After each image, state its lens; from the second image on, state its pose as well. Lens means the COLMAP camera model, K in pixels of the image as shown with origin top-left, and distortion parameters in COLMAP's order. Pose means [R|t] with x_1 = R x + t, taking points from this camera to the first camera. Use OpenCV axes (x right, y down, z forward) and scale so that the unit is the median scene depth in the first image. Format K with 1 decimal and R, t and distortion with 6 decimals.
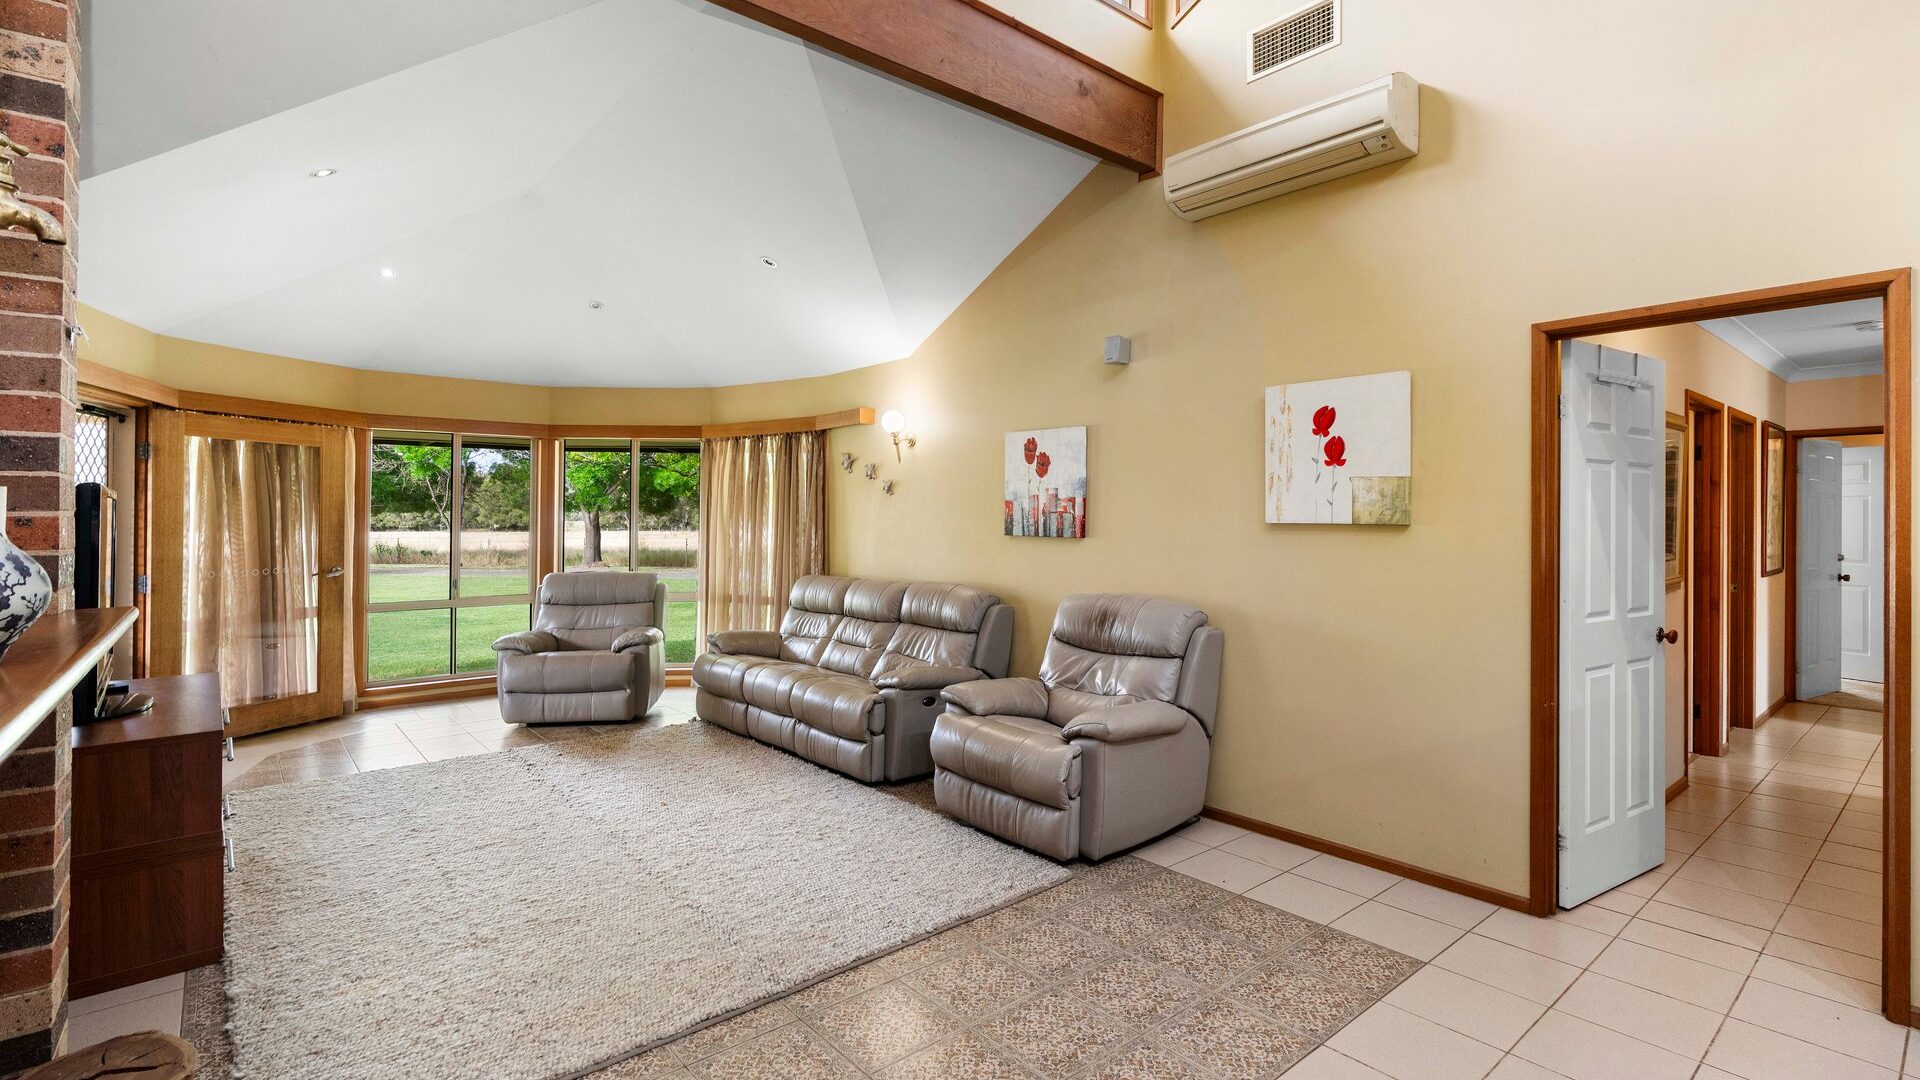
lens RADIAL K [[881.2, 0, 949.3], [0, 881.2, 522.3], [0, 0, 1]] dist [-0.012783, 0.002682]
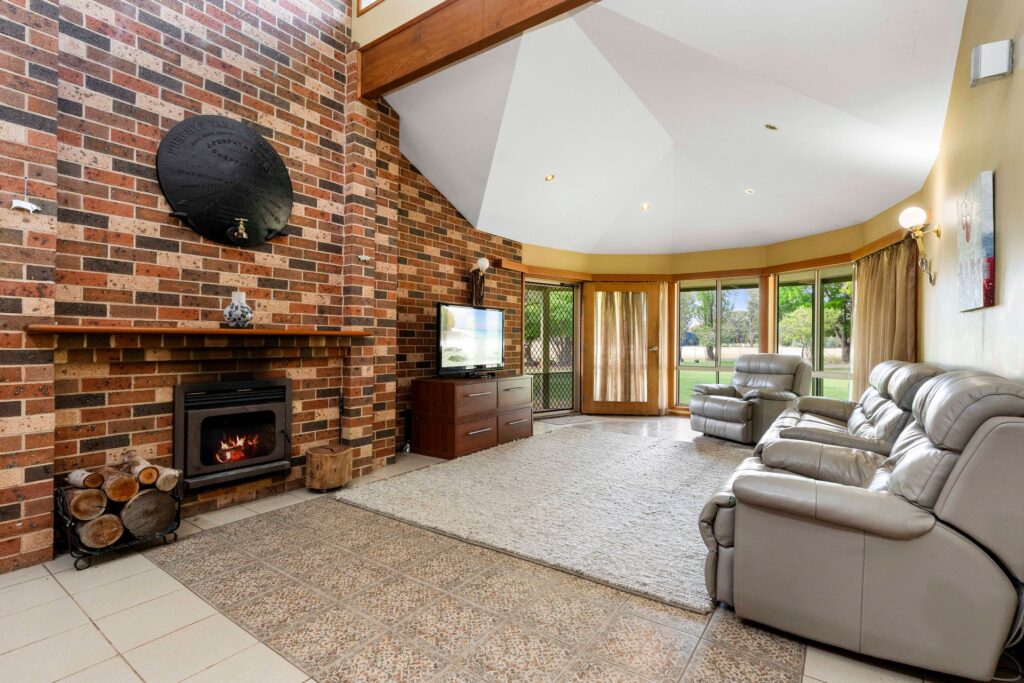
lens RADIAL K [[477.0, 0, 511.4], [0, 477.0, 338.9], [0, 0, 1]] dist [0.004214, 0.000300]
pose [[0.258995, -0.001597, -0.965877, 0.433592], [-0.012986, 0.999902, -0.005135, 0.052041], [0.965791, 0.013873, 0.258949, 0.421309]]
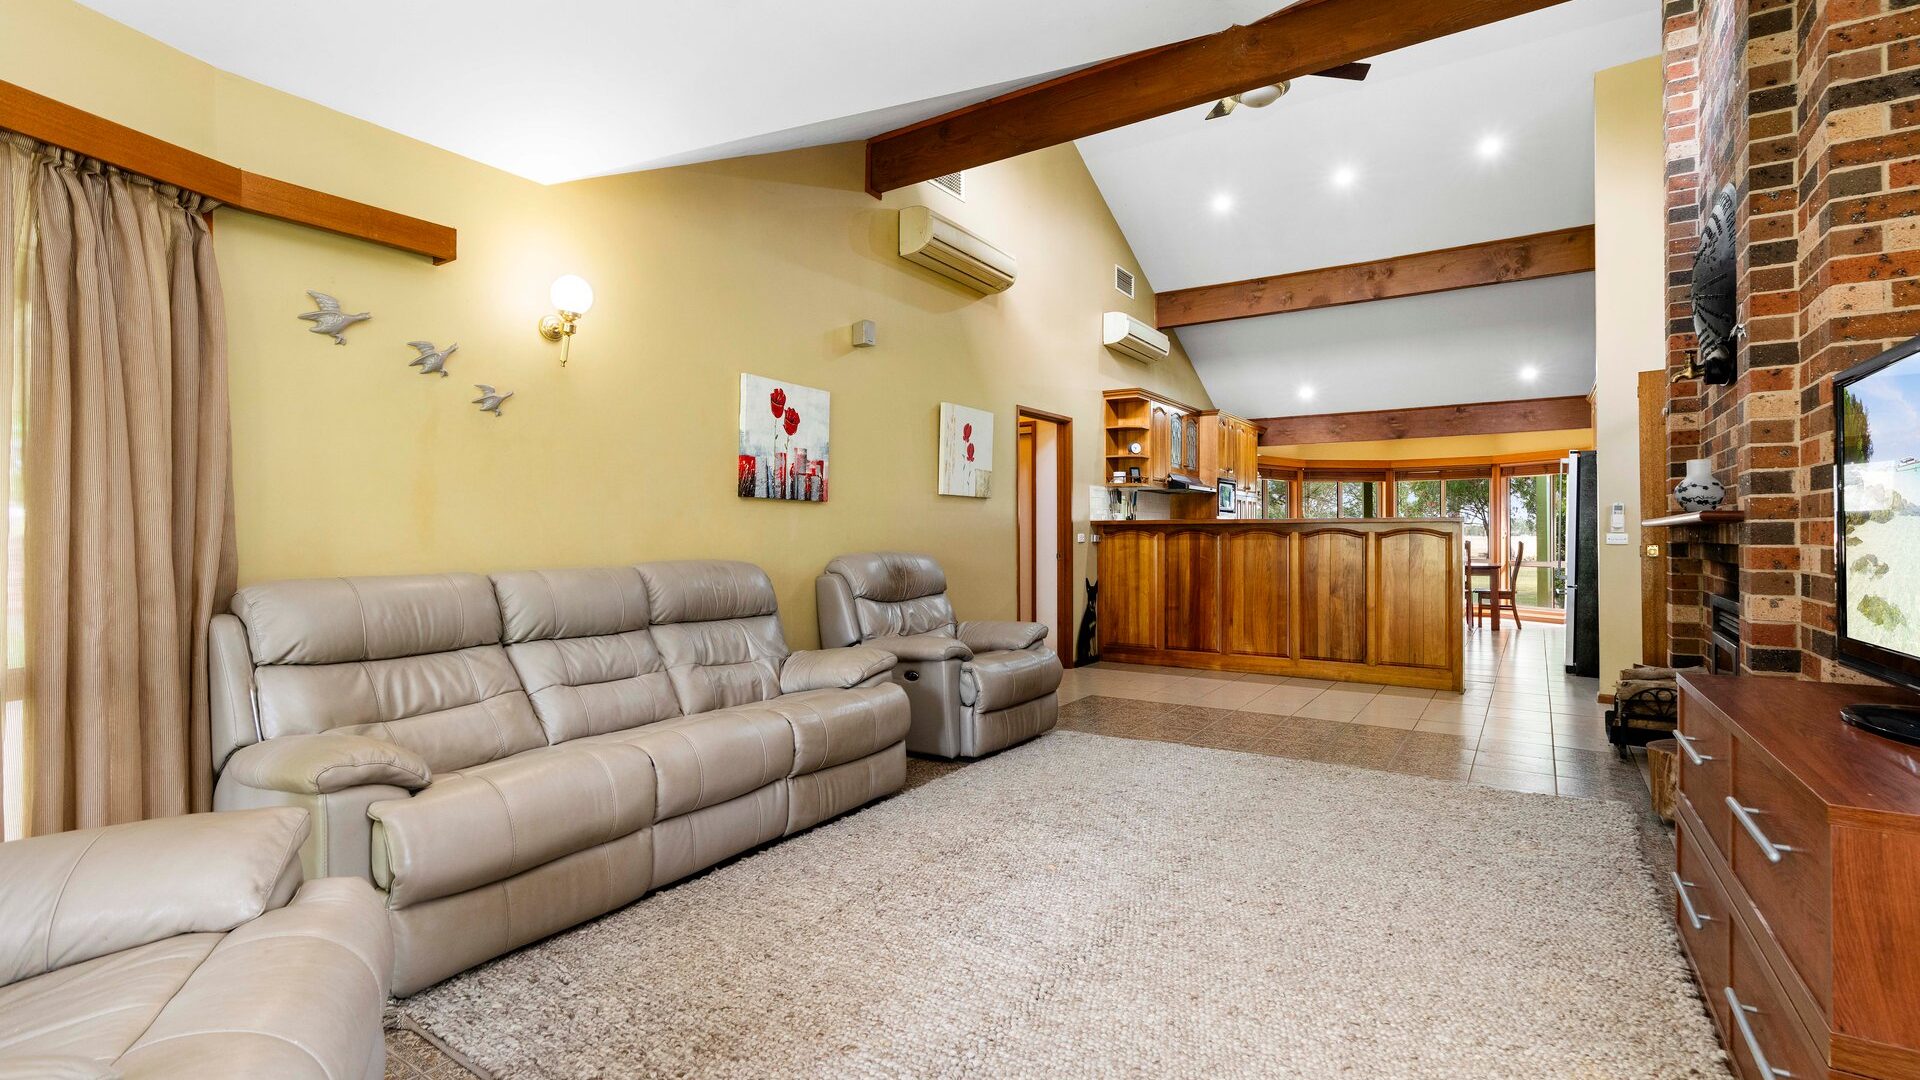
lens RADIAL K [[881.2, 0, 957.8], [0, 881.2, 543.6], [0, 0, 1]] dist [-0.012783, 0.002682]
pose [[-0.289184, -0.013462, 0.957179, -0.802767], [-0.002106, 0.999908, 0.013426, 0.048286], [-0.957271, 0.001866, -0.289186, 1.062790]]
